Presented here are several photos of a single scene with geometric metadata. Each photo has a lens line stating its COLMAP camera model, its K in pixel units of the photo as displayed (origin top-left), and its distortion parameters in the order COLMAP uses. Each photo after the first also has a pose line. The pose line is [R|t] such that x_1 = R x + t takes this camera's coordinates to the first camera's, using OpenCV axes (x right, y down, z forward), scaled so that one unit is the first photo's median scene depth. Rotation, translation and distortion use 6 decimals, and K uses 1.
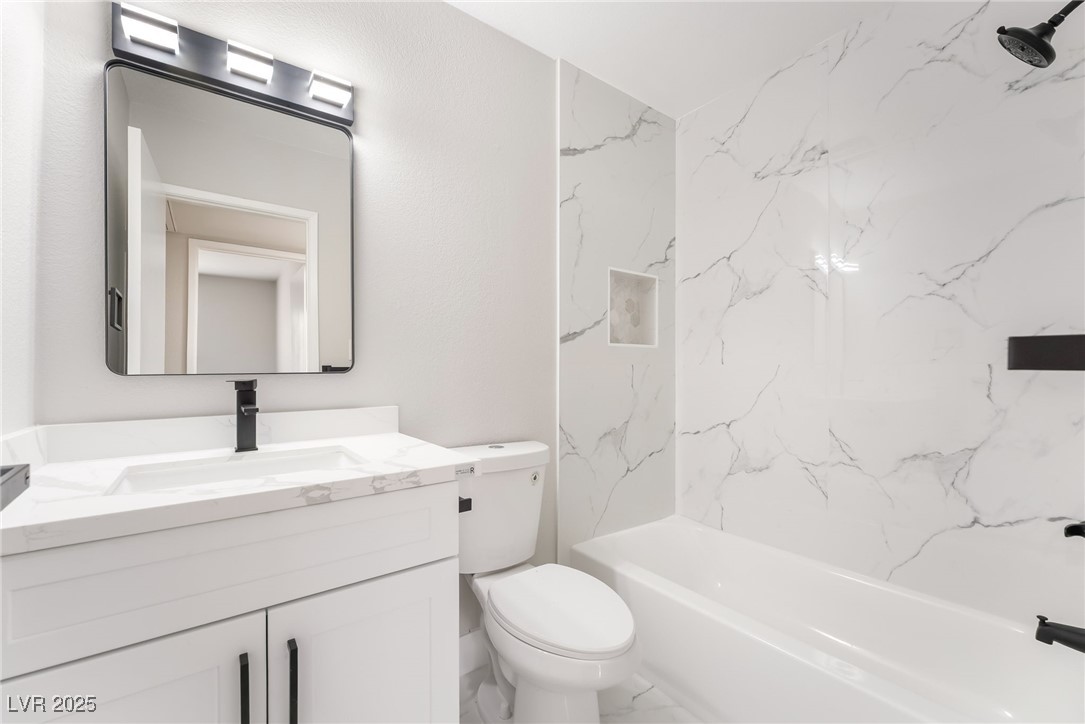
lens RADIAL K [[460.8, 0, 539.3], [0, 460.8, 363.9], [0, 0, 1]] dist [0.000151, -0.000006]
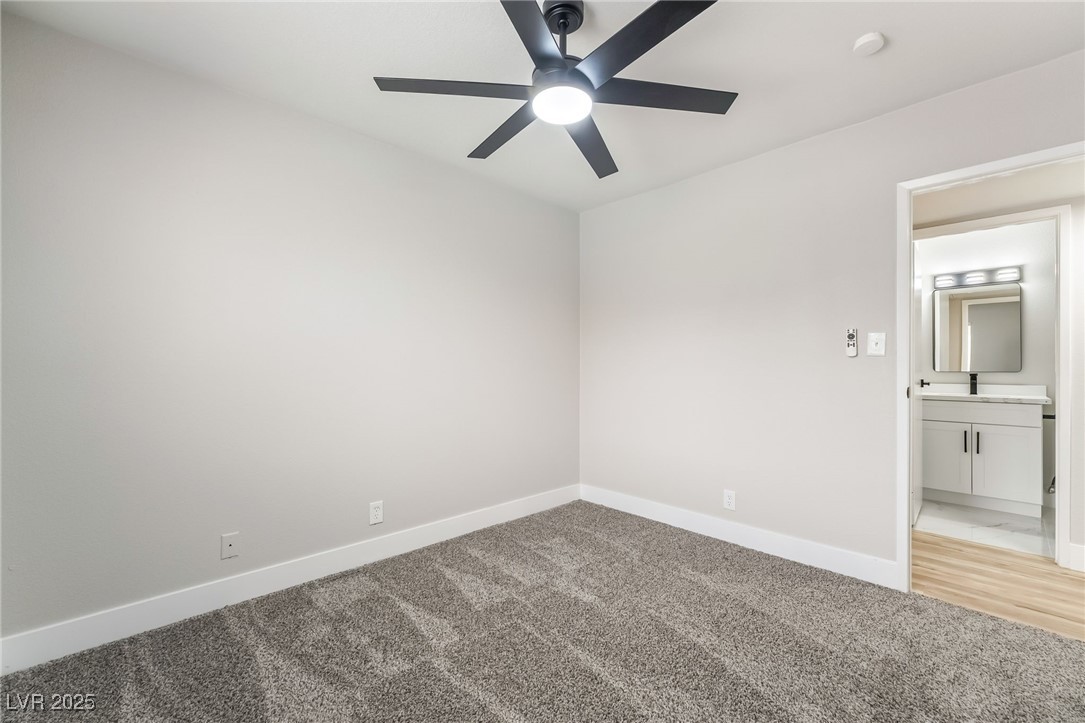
lens RADIAL K [[460.8, 0, 539.3], [0, 460.8, 363.4], [0, 0, 1]] dist [0.000151, -0.000006]
pose [[0.154802, -0.002804, -0.987942, 2.314089], [0.004293, 0.999988, -0.002166, -0.045888], [0.987936, -0.003906, 0.154812, -2.794241]]
